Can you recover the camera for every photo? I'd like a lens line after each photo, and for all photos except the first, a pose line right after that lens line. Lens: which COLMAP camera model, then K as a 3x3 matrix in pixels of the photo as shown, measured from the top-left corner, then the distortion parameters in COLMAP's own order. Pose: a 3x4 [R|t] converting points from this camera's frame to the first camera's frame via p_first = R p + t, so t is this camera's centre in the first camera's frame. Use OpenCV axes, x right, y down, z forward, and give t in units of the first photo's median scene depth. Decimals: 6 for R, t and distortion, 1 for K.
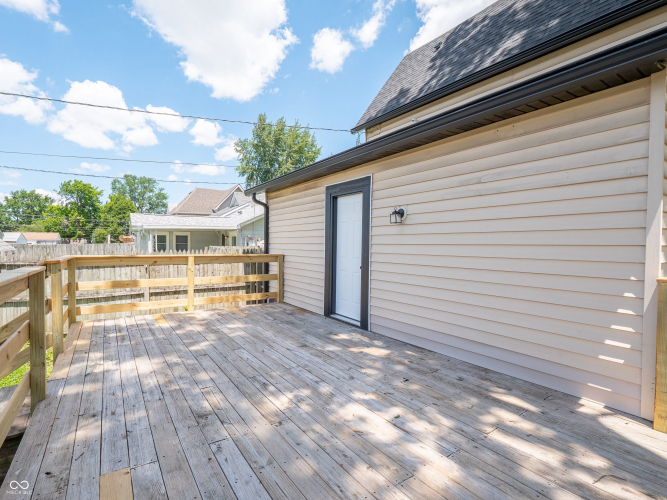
lens RADIAL K [[332.8, 0, 332.5], [0, 332.8, 251.7], [0, 0, 1]] dist [-0.019341, 0.000119]
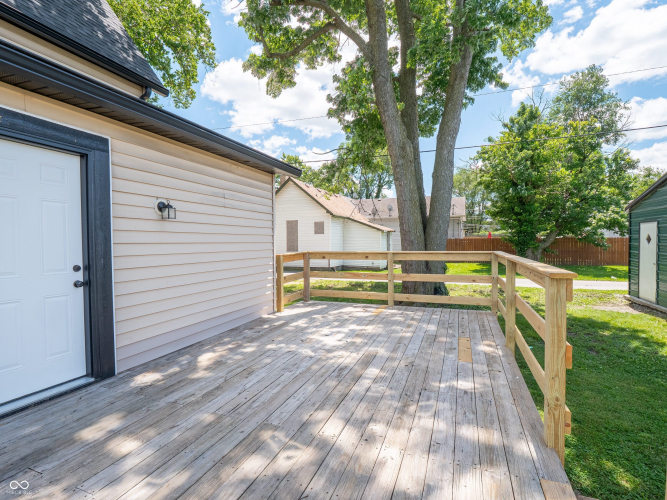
lens RADIAL K [[332.8, 0, 332.5], [0, 332.8, 251.7], [0, 0, 1]] dist [-0.019341, 0.000119]
pose [[-0.574544, -0.022437, 0.818166, -0.864954], [0.025607, 0.998642, 0.045368, -0.031864], [-0.818073, 0.047017, -0.573190, 1.310575]]
